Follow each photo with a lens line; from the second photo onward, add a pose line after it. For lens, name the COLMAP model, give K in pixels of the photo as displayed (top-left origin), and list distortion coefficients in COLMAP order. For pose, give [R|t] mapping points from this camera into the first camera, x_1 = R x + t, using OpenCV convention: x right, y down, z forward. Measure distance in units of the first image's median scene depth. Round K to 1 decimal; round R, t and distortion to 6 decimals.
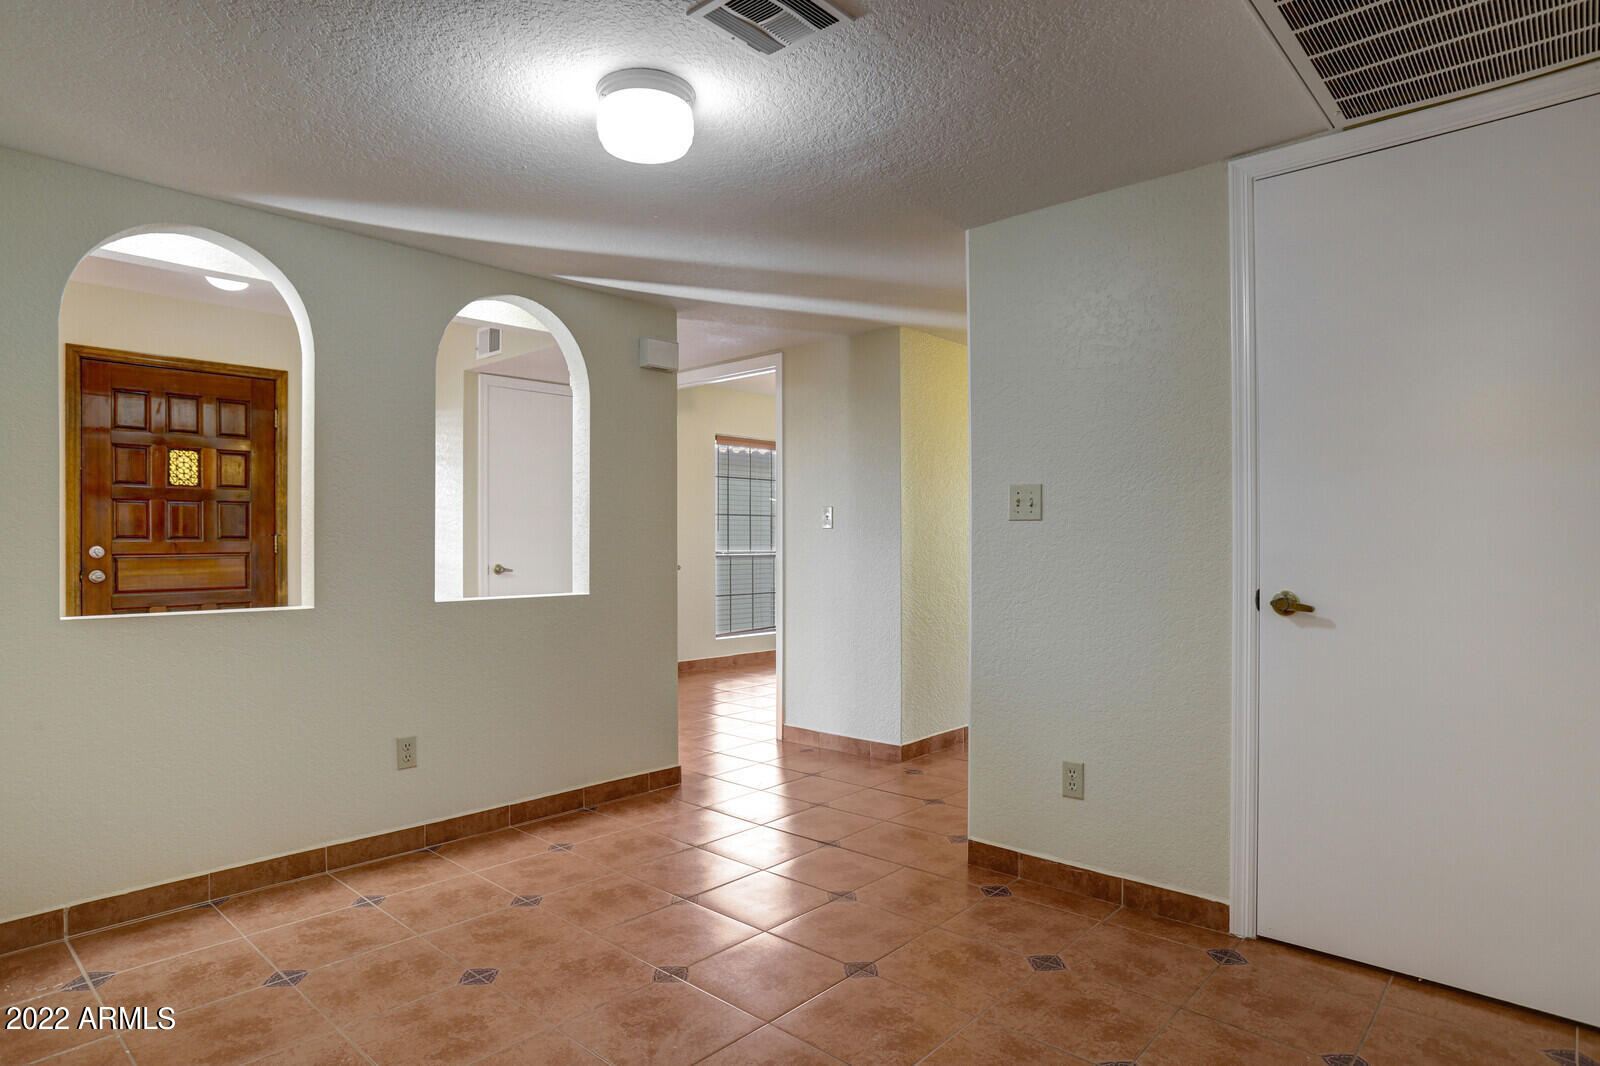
lens RADIAL K [[893.8, 0, 792.7], [0, 893.8, 533.5], [0, 0, 1]] dist [-0.061892, 0.039508]
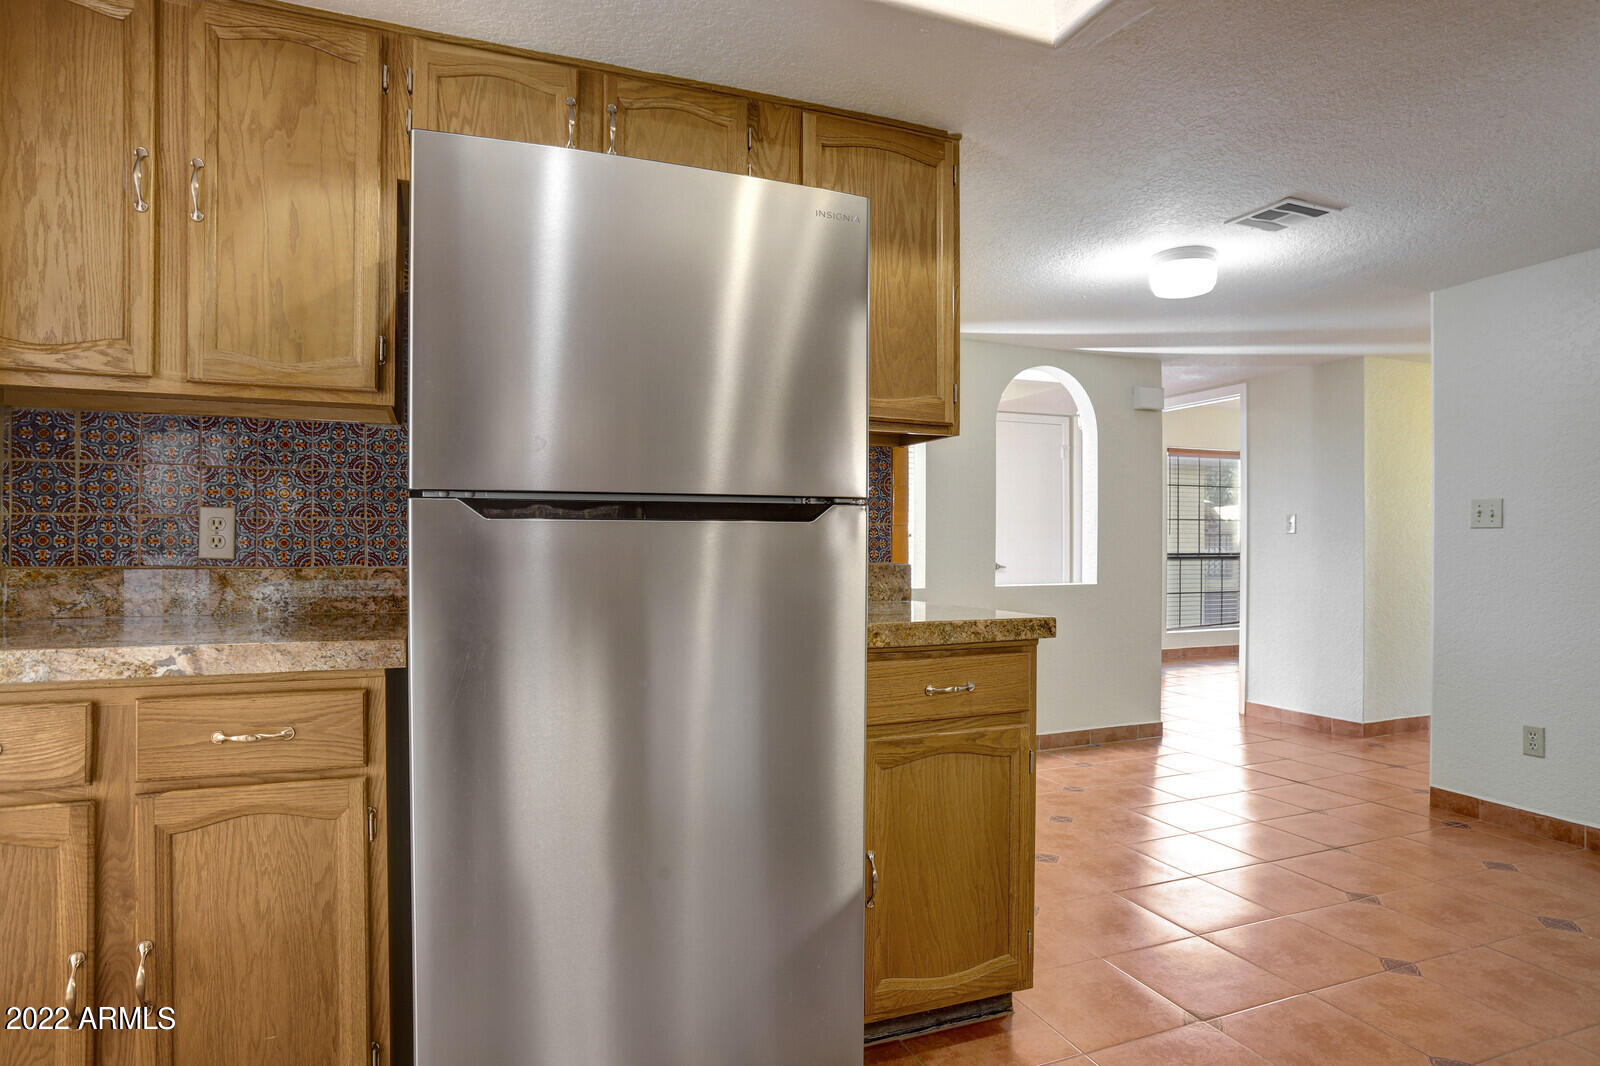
lens RADIAL K [[893.8, 0, 797.2], [0, 893.8, 543.7], [0, 0, 1]] dist [-0.061892, 0.039508]
pose [[0.903717, 0.002751, -0.428123, -0.071721], [0.001420, 0.999955, 0.009423, -0.004986], [0.428129, -0.009124, 0.903672, -0.430671]]
